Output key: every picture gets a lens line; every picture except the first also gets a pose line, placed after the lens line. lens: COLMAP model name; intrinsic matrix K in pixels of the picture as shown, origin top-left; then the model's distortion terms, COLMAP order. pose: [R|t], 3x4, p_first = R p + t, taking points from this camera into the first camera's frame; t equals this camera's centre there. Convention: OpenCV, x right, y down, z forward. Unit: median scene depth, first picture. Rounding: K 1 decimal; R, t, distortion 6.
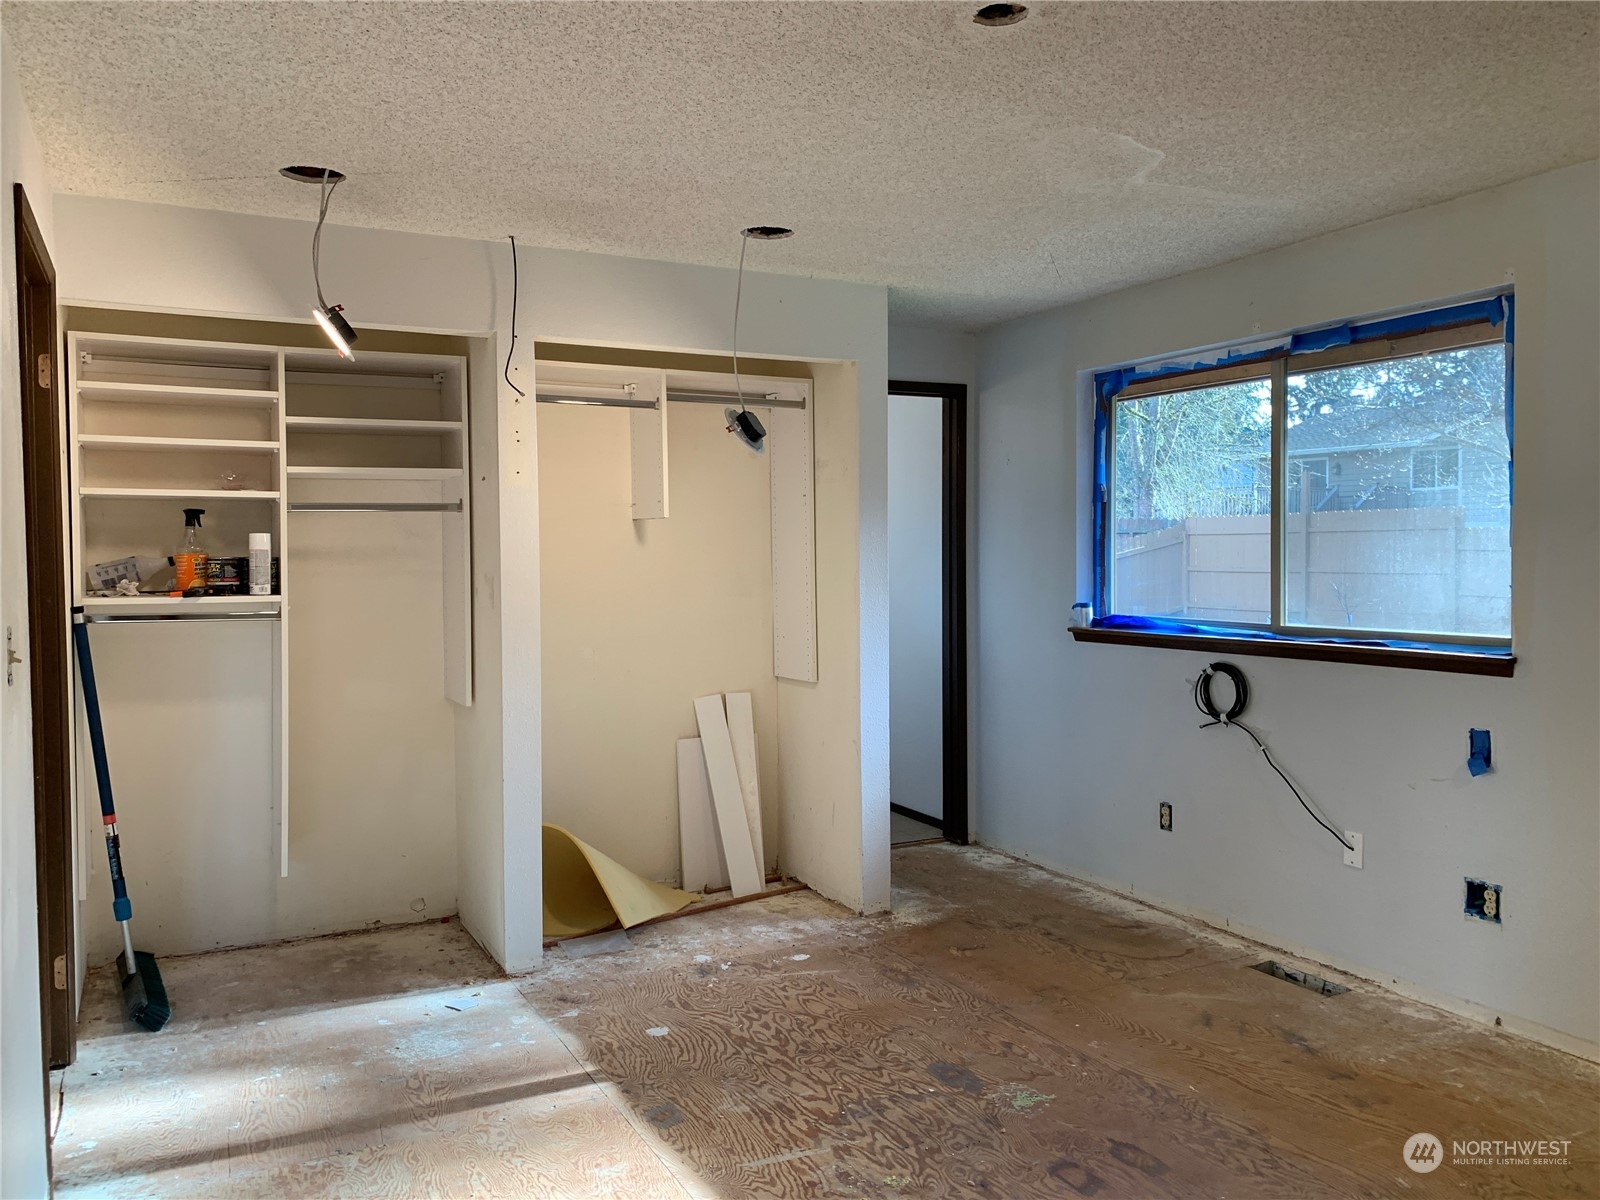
lens RADIAL K [[1228.1, 0, 800.0], [0, 1228.1, 600.0], [0, 0, 1]] dist [0.020002, -0.005888]
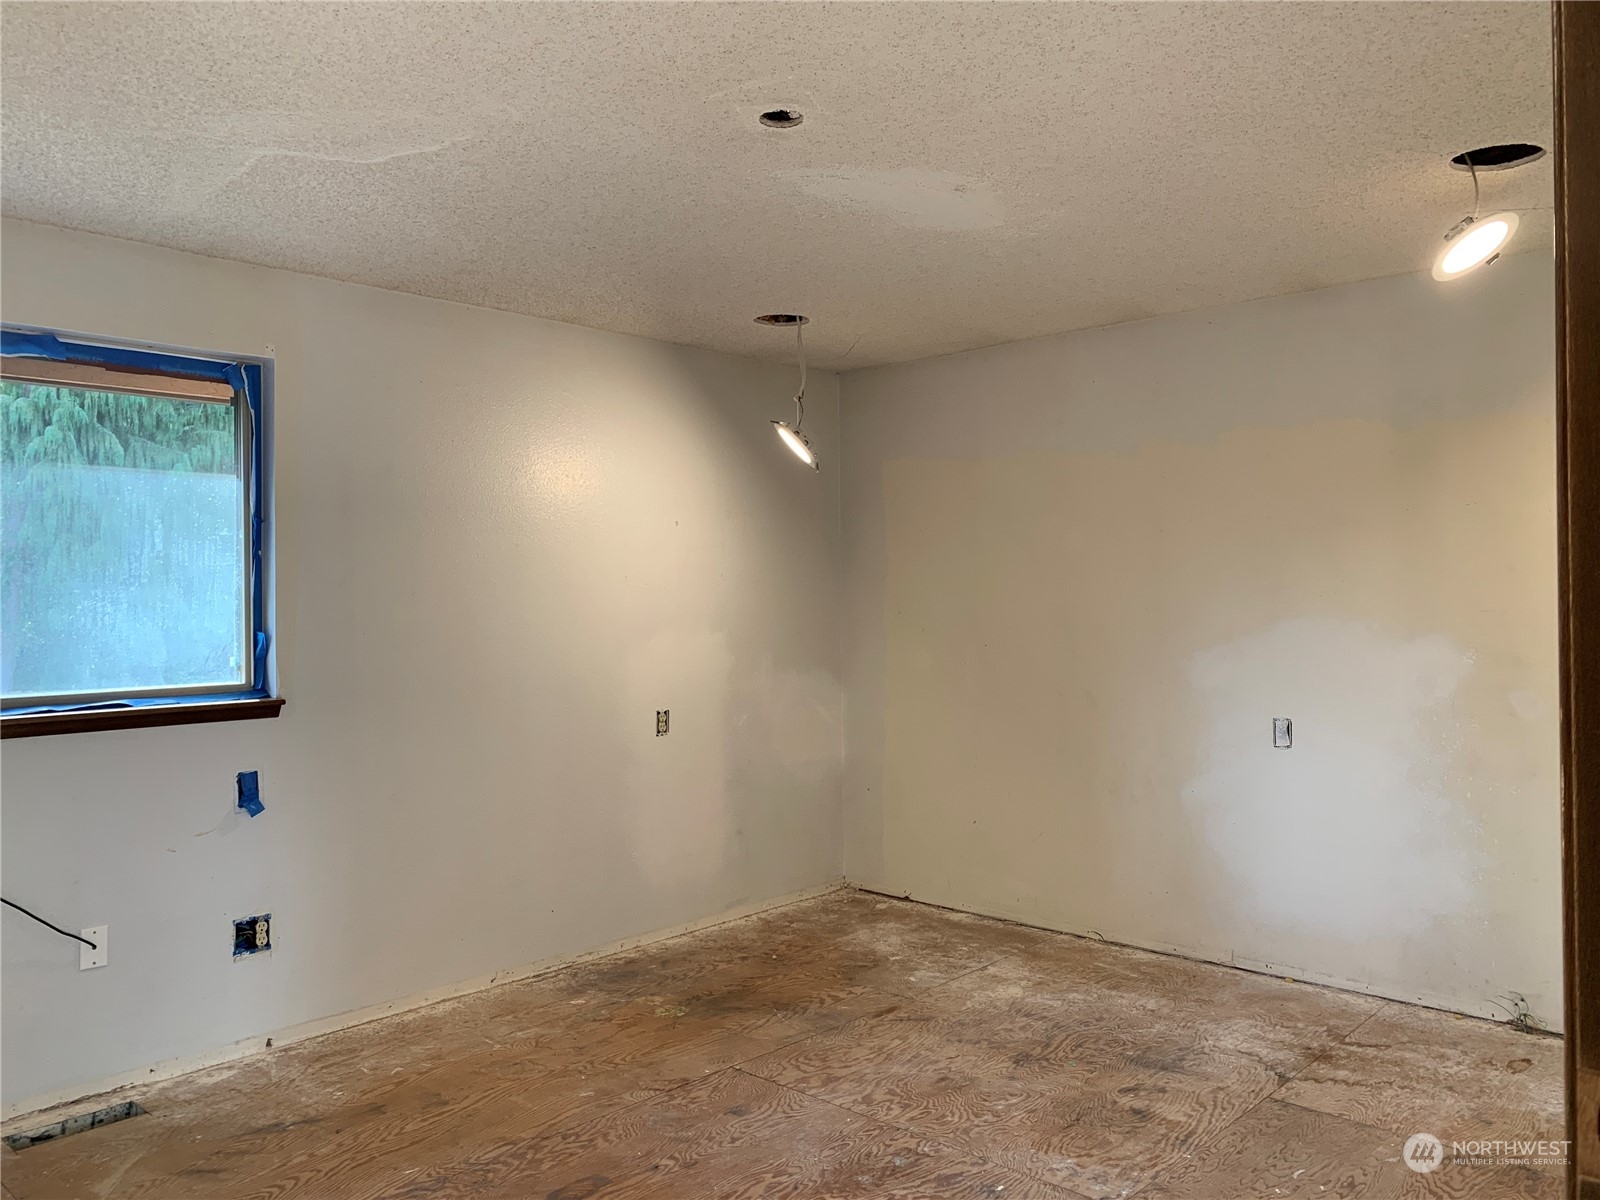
lens RADIAL K [[1228.1, 0, 800.0], [0, 1228.1, 600.0], [0, 0, 1]] dist [0.020002, -0.005888]
pose [[-0.332994, 0.012187, 0.942850, -0.593162], [0.048329, 0.998823, 0.004158, -0.022359], [-0.941689, 0.046952, -0.333191, 0.903188]]
